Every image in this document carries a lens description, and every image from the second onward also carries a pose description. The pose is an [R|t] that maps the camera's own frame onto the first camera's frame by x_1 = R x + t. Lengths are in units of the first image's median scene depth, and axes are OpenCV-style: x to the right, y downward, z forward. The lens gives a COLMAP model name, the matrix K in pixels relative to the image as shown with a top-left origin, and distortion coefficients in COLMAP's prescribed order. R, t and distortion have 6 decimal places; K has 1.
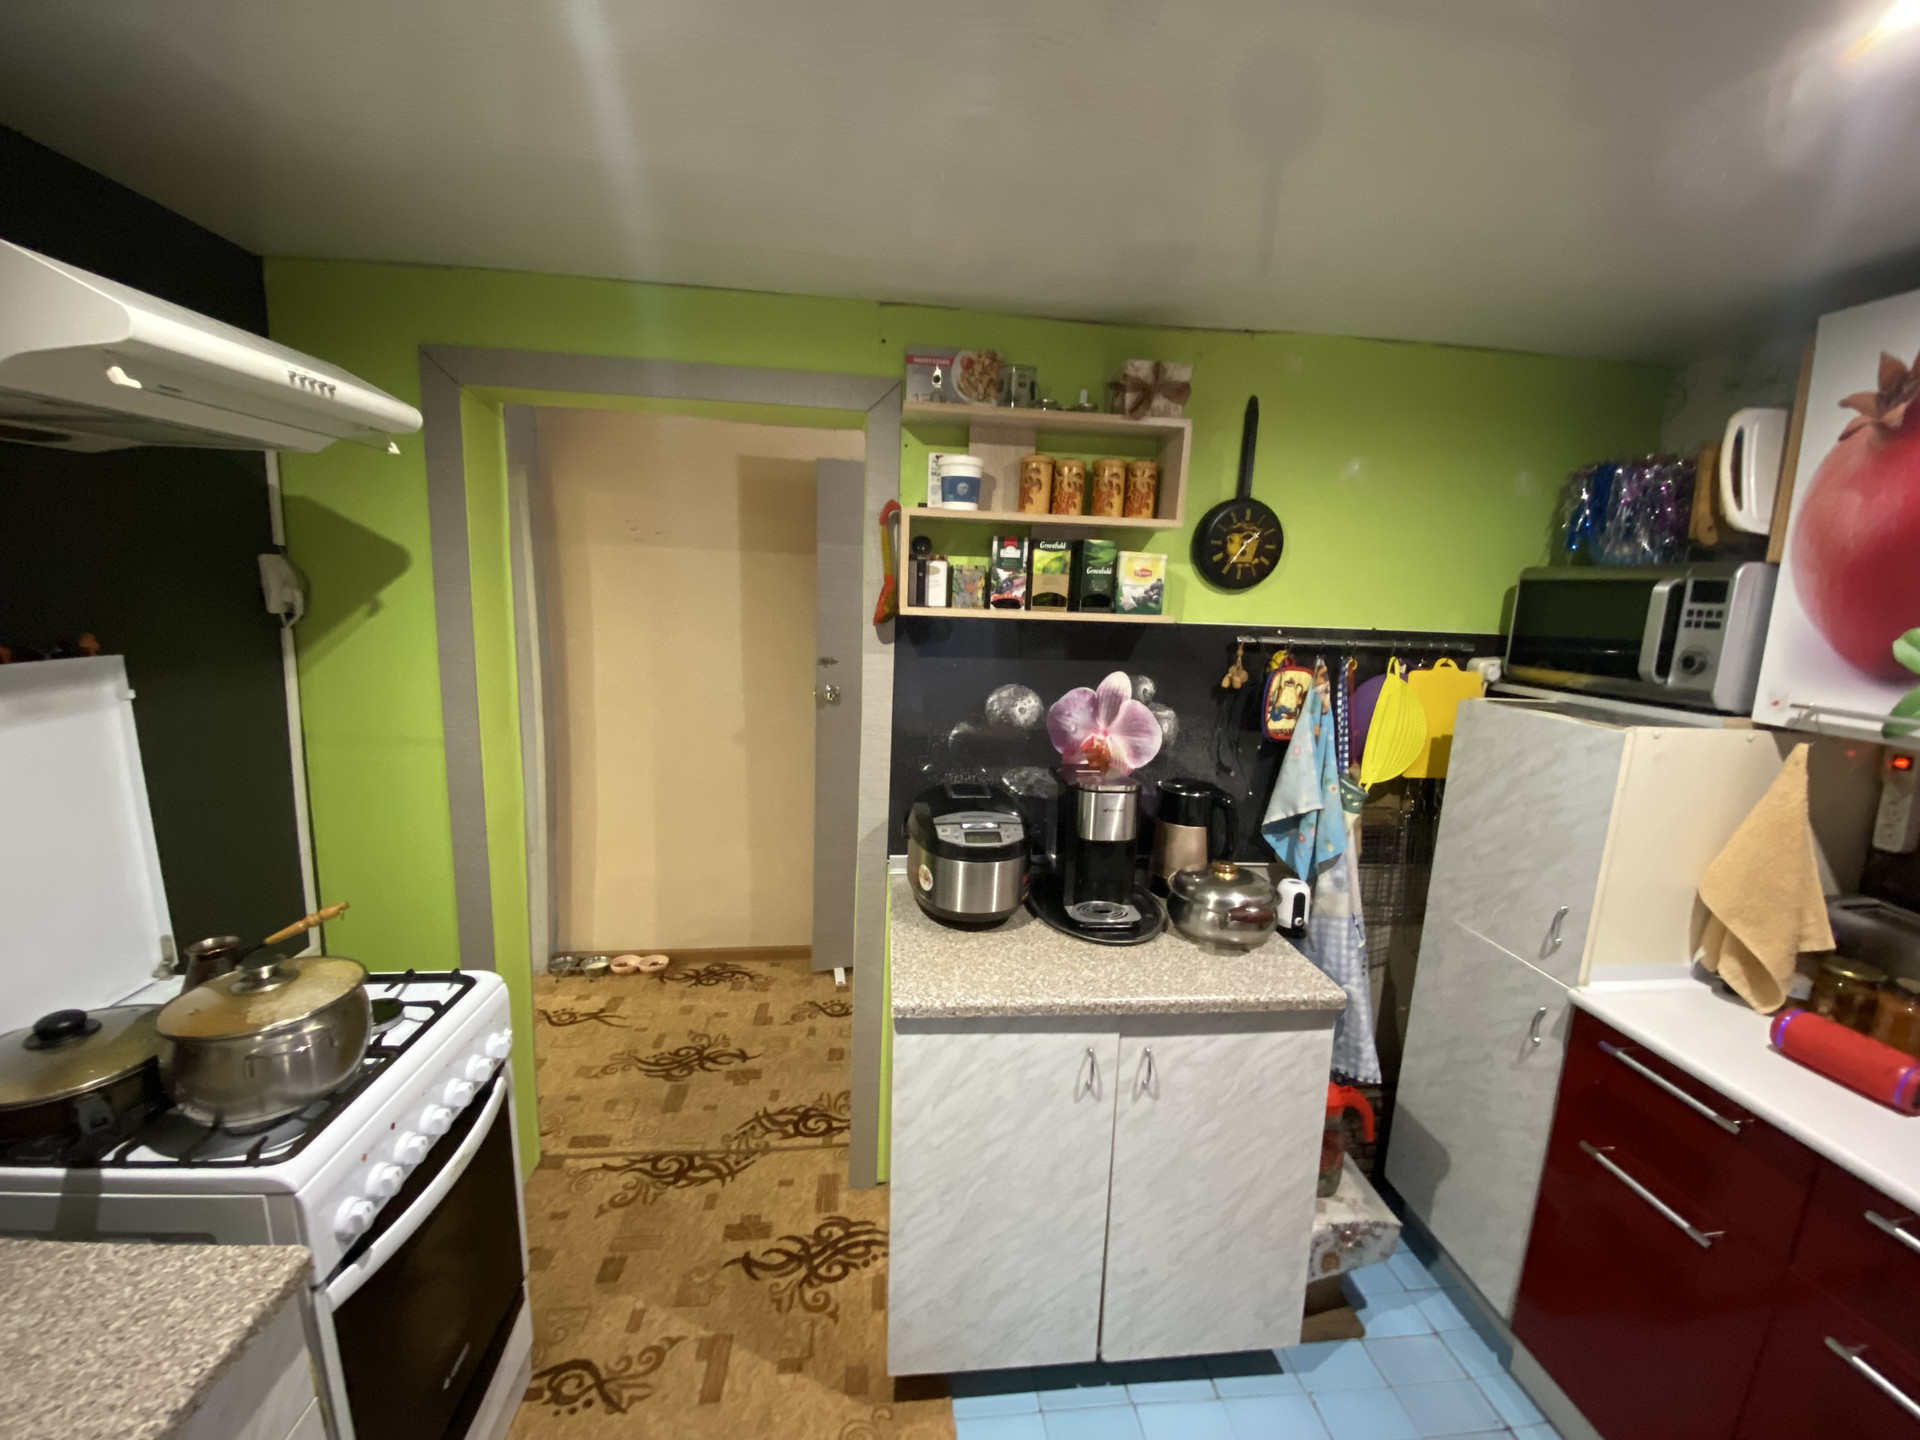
lens RADIAL K [[769.3, 0, 951.5], [0, 769.3, 724.4], [0, 0, 1]] dist [0.034892, -0.028353]
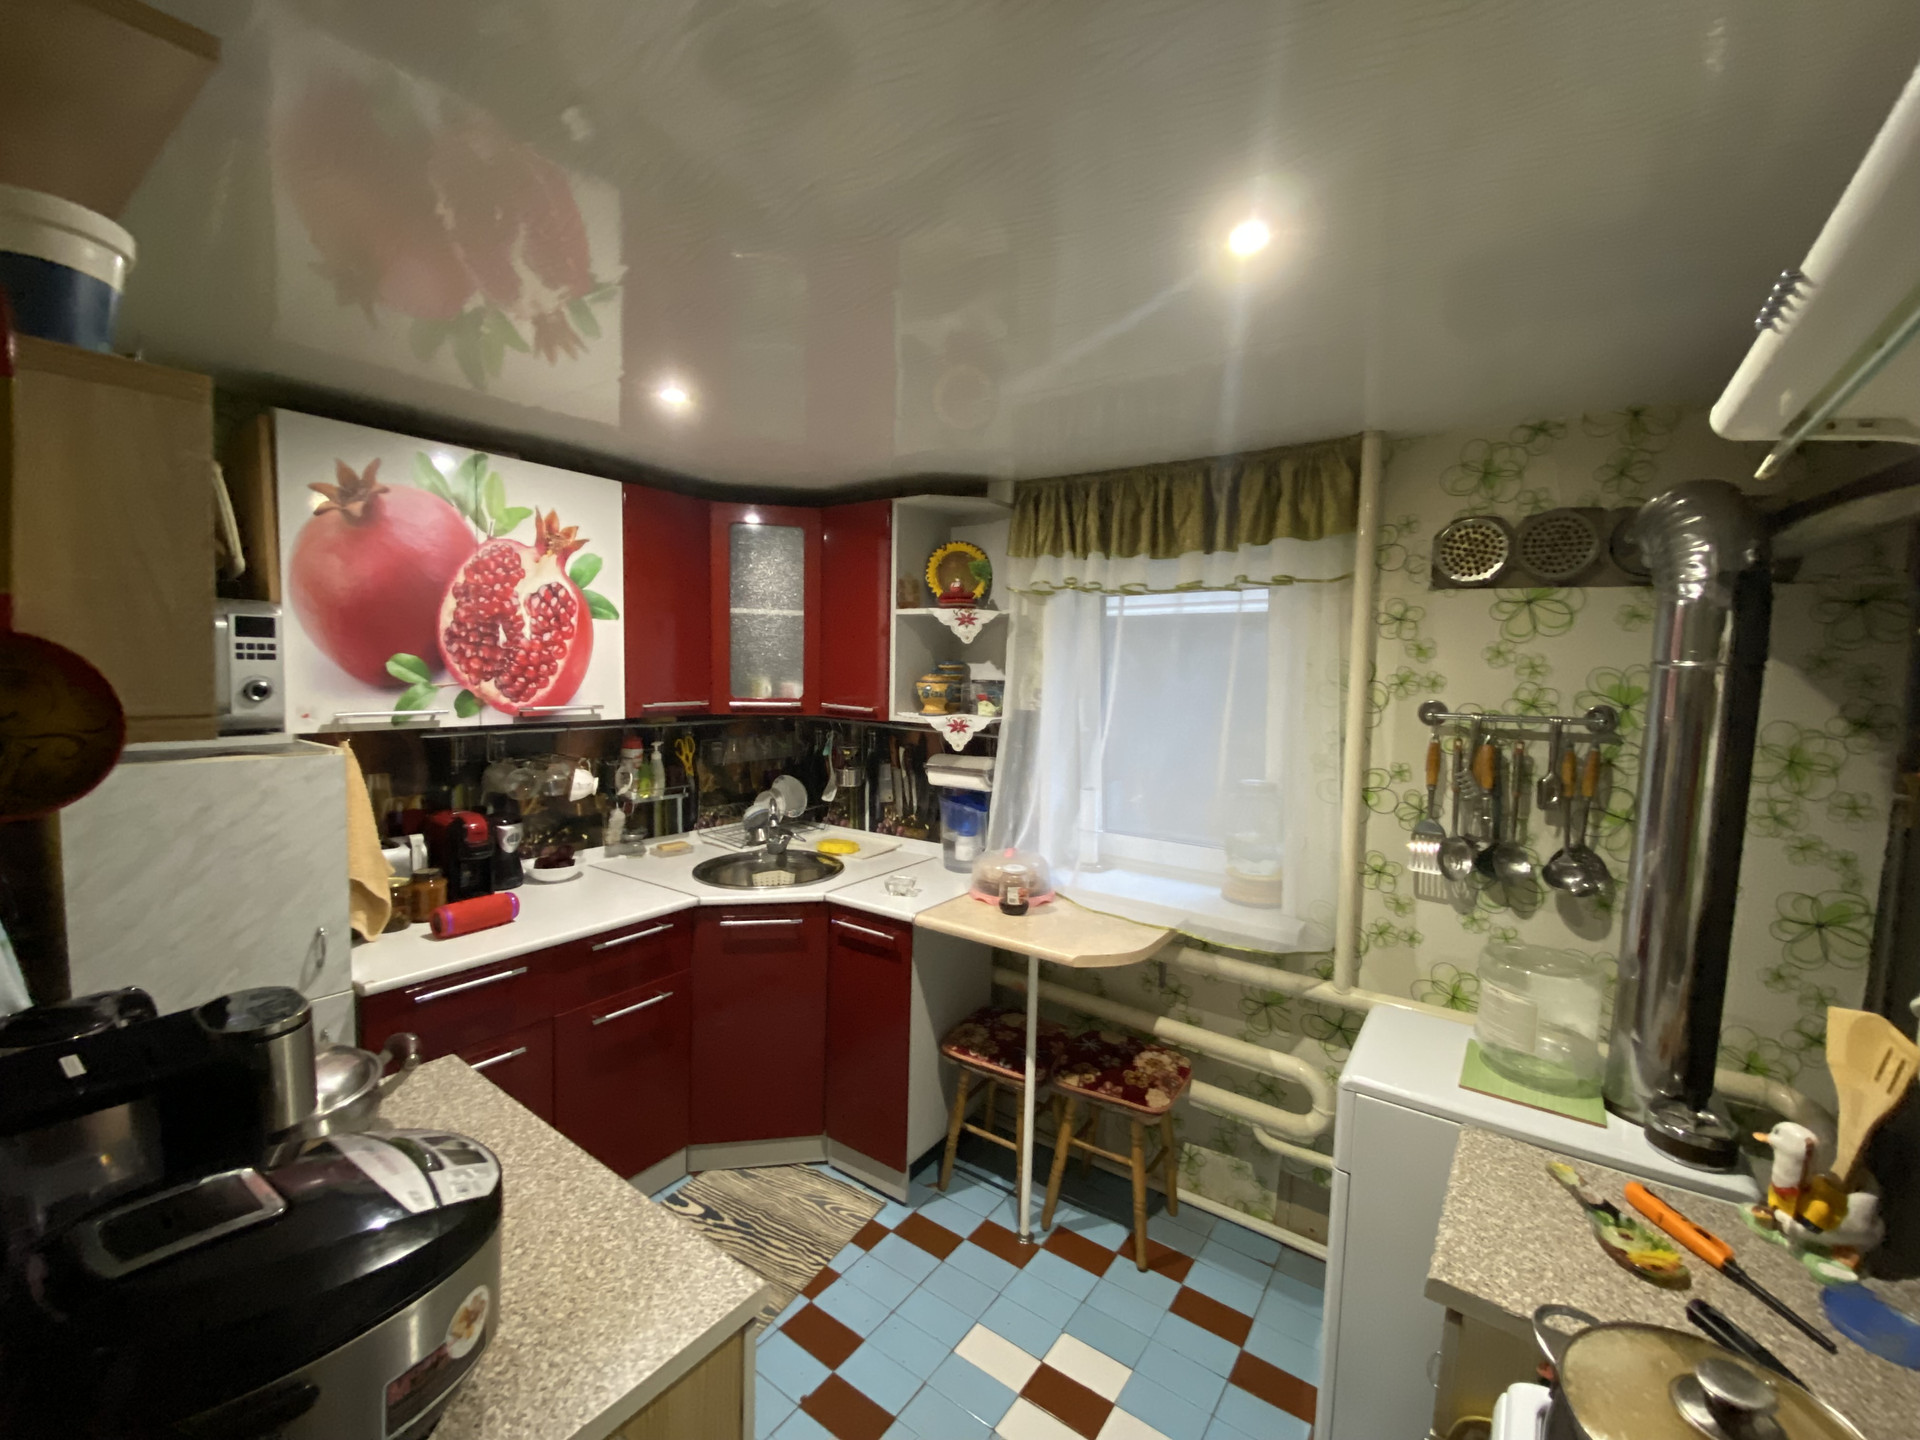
lens RADIAL K [[769.3, 0, 951.5], [0, 769.3, 724.4], [0, 0, 1]] dist [0.034892, -0.028353]
pose [[-0.754211, -0.106051, 0.648012, -0.448055], [0.058019, 0.972249, 0.226641, -0.195339], [-0.654064, 0.208532, -0.727127, 1.003462]]
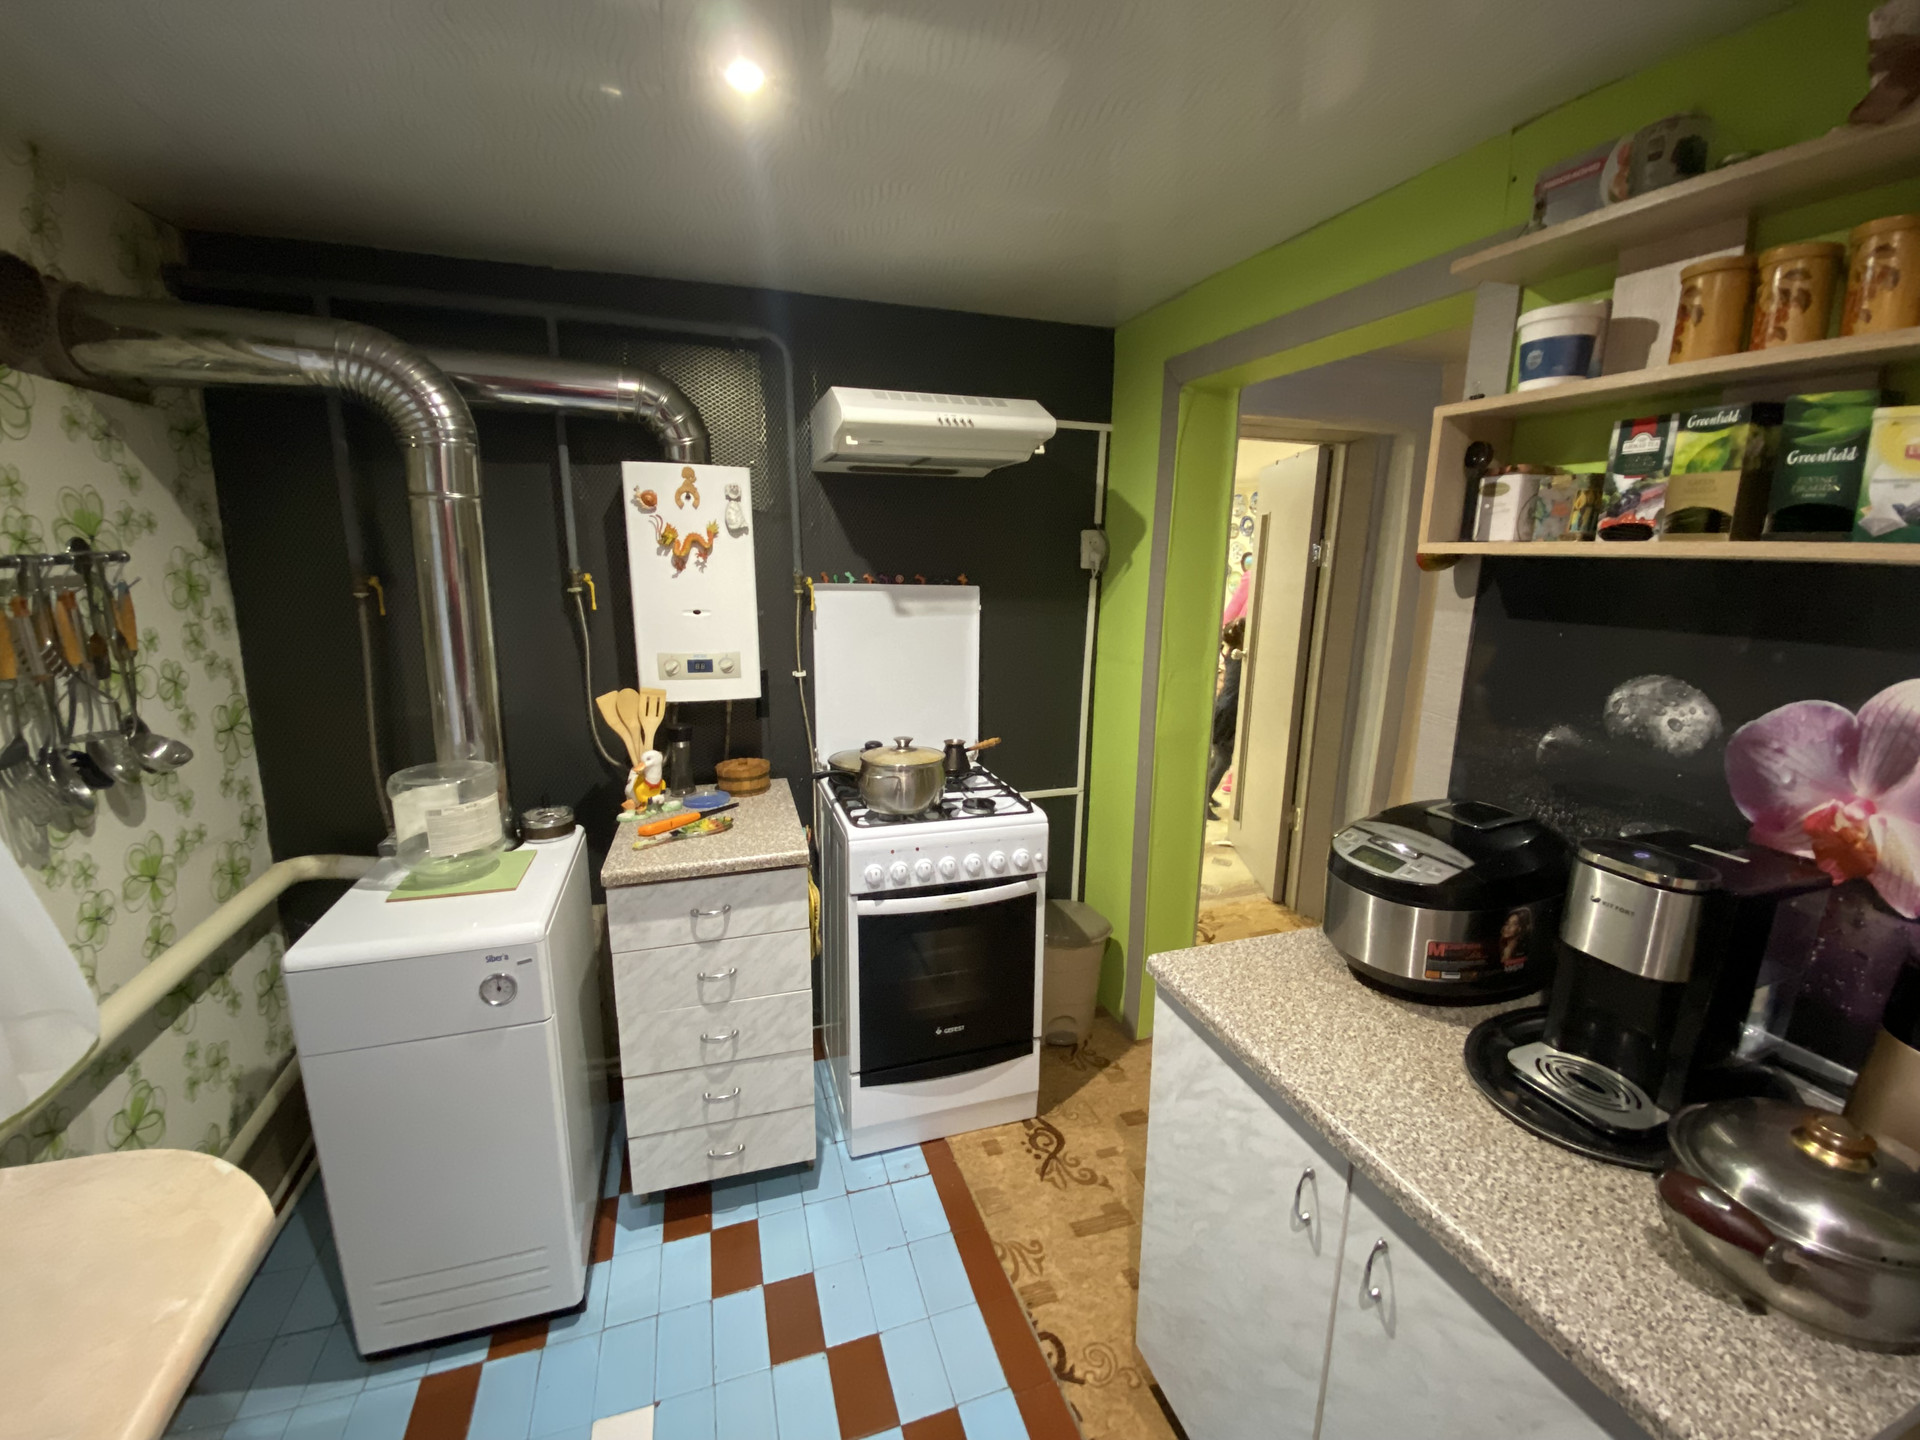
lens RADIAL K [[769.3, 0, 951.5], [0, 769.3, 724.4], [0, 0, 1]] dist [0.034892, -0.028353]
pose [[0.218941, 0.175857, -0.959760, 0.575440], [-0.169075, 0.975583, 0.140187, -0.009101], [0.960978, 0.131579, 0.243328, 0.386669]]
